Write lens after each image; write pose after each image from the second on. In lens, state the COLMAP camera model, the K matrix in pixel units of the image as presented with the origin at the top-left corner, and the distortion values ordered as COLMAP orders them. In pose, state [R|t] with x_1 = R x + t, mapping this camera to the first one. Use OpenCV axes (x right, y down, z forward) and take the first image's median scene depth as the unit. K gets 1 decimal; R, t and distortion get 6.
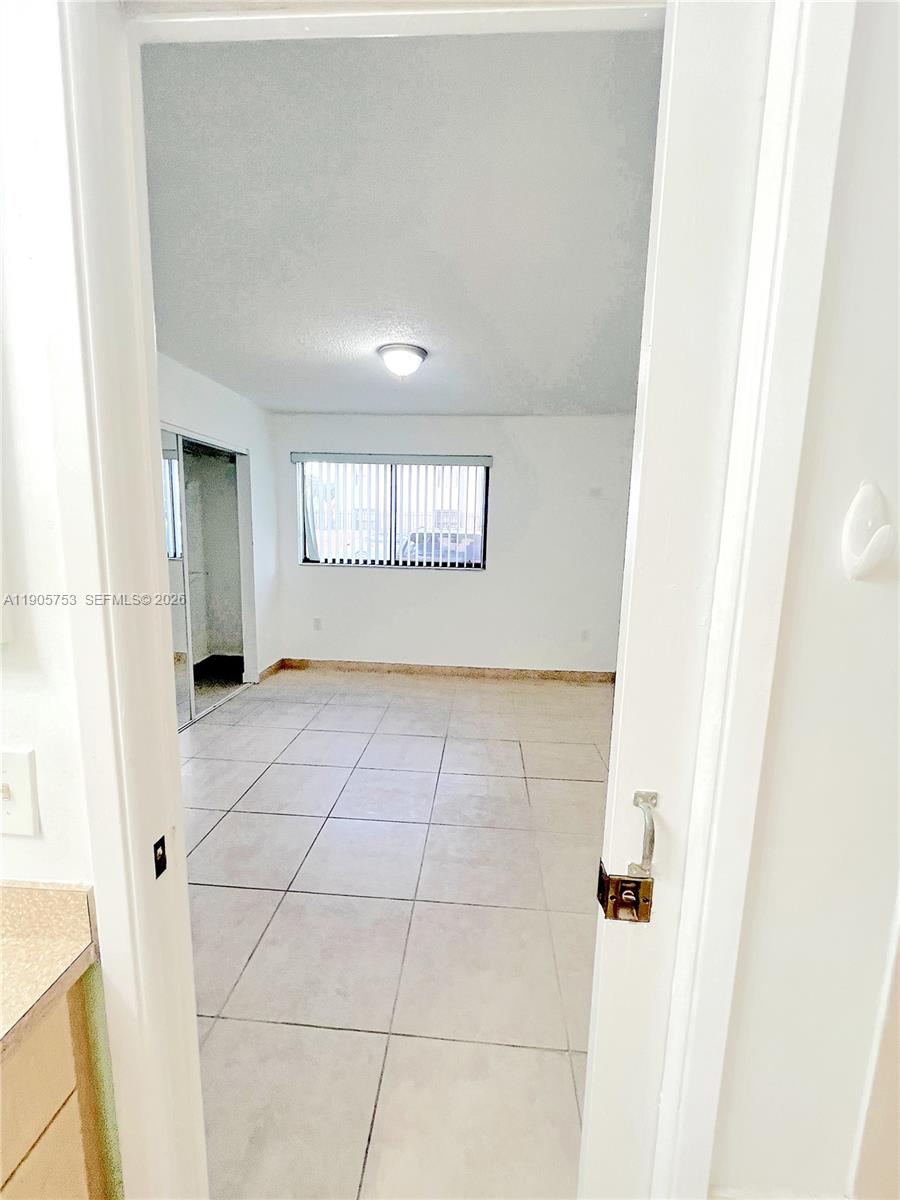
lens RADIAL K [[489.7, 0, 453.6], [0, 489.7, 596.4], [0, 0, 1]] dist [0.001050, 0.000167]
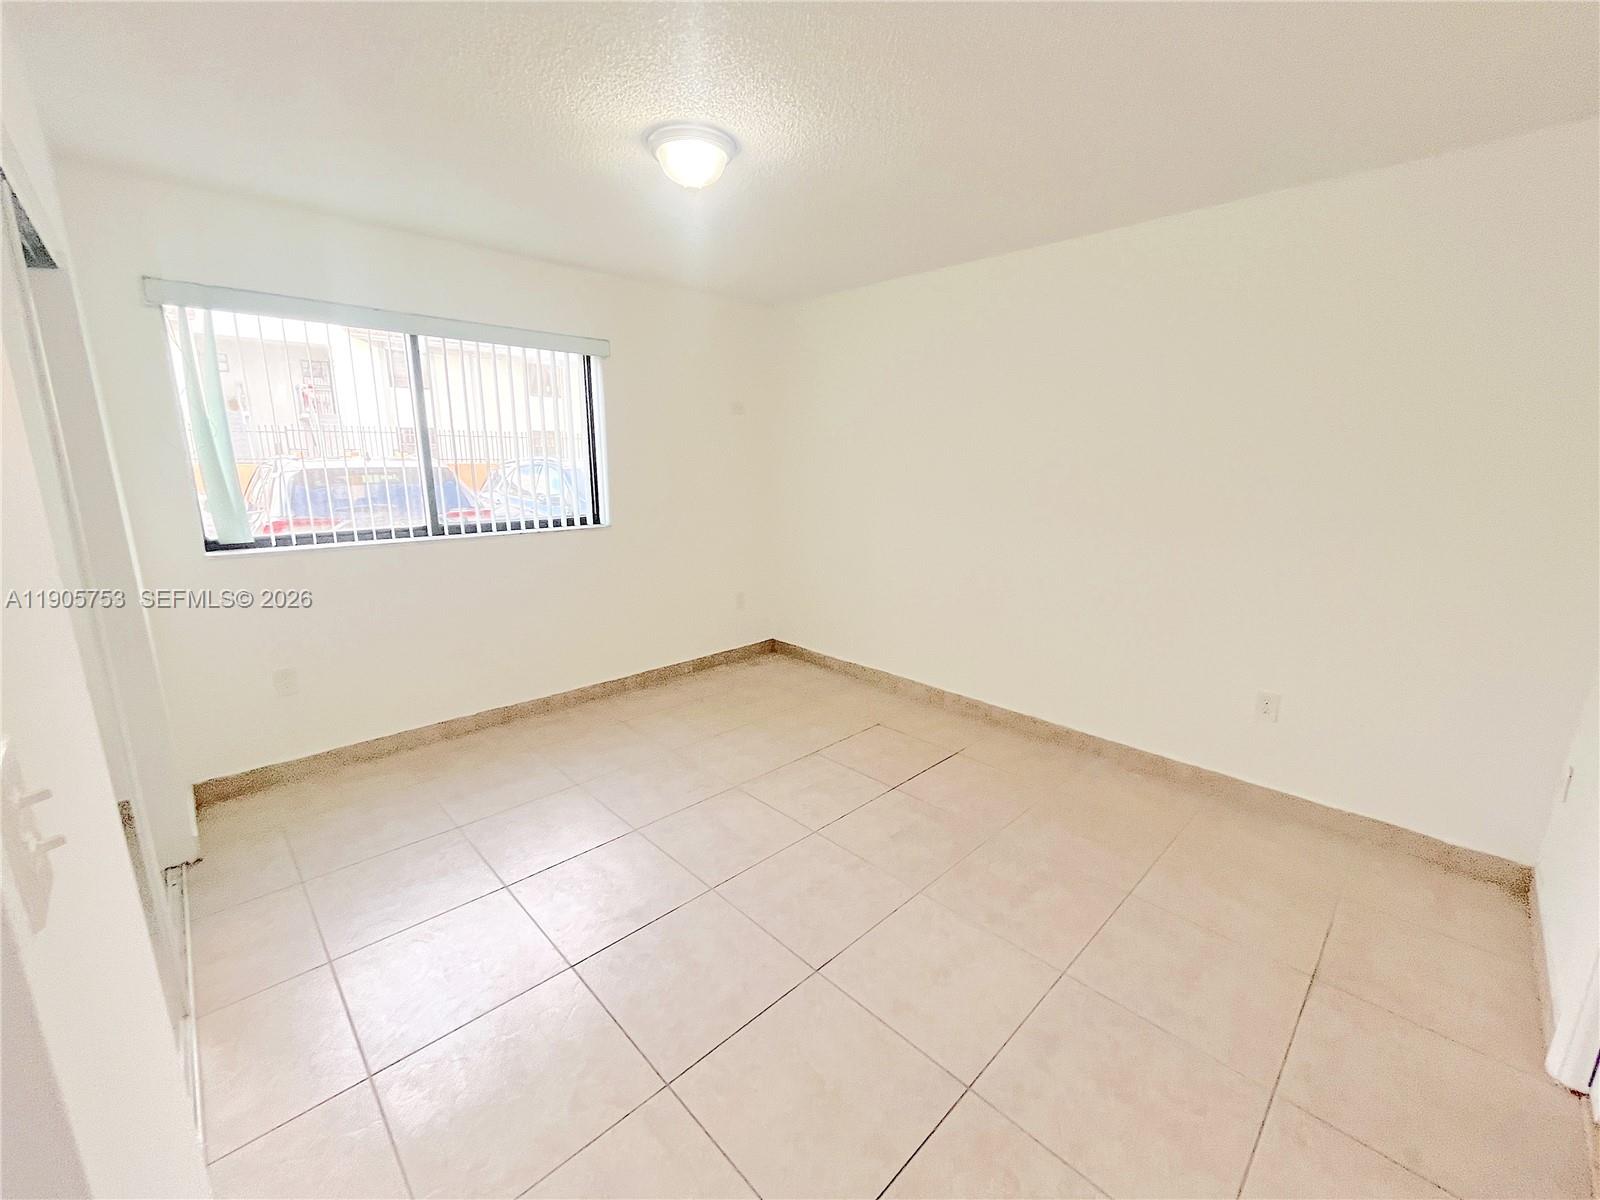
lens RADIAL K [[653.0, 0, 796.0], [0, 653.0, 603.0], [0, 0, 1]] dist [0.001050, 0.000167]
pose [[0.680813, -0.186948, 0.708198, -0.382892], [0.122823, 0.982327, 0.141238, -0.045540], [-0.722086, -0.009174, 0.691742, 0.248387]]
